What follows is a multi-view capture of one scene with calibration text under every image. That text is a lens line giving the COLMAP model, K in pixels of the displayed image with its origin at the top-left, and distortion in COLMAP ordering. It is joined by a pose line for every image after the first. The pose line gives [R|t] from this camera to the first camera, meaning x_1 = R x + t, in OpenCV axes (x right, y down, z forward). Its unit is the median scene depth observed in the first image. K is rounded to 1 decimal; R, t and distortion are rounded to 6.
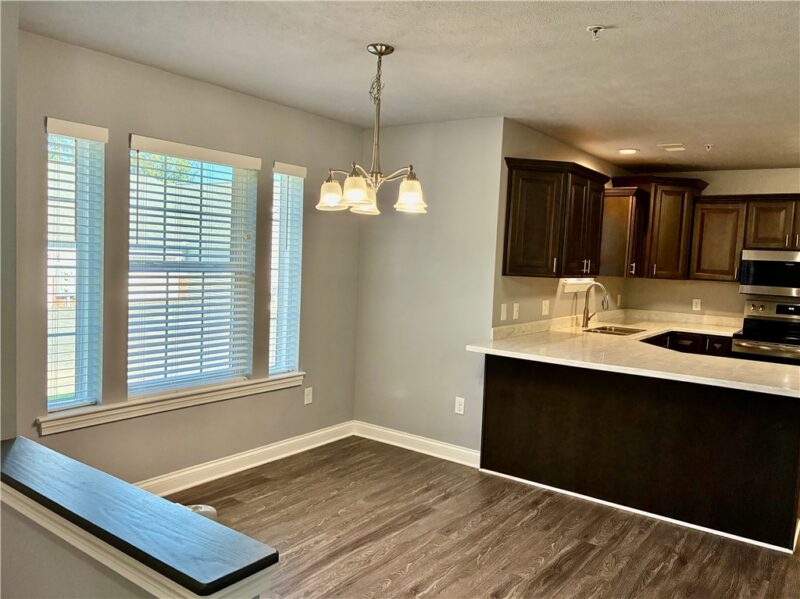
lens RADIAL K [[624.4, 0, 395.7], [0, 624.4, 311.7], [0, 0, 1]] dist [-0.004581, -0.006976]
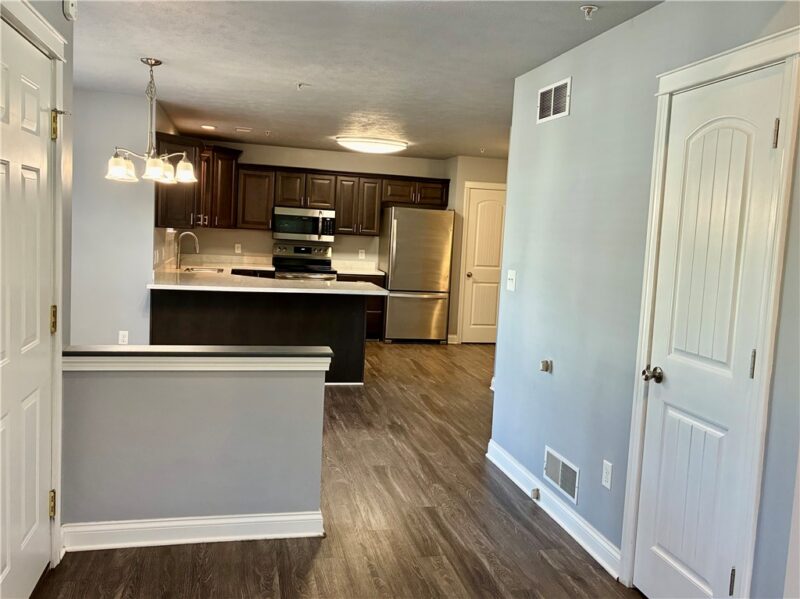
lens RADIAL K [[672.5, 0, 398.6], [0, 672.5, 293.0], [0, 0, 1]] dist [0.003421, -0.002874]
pose [[0.660427, -0.075592, 0.747076, -0.371352], [0.037848, 0.997006, 0.067422, -0.000666], [-0.749936, -0.016252, 0.661311, -0.170710]]
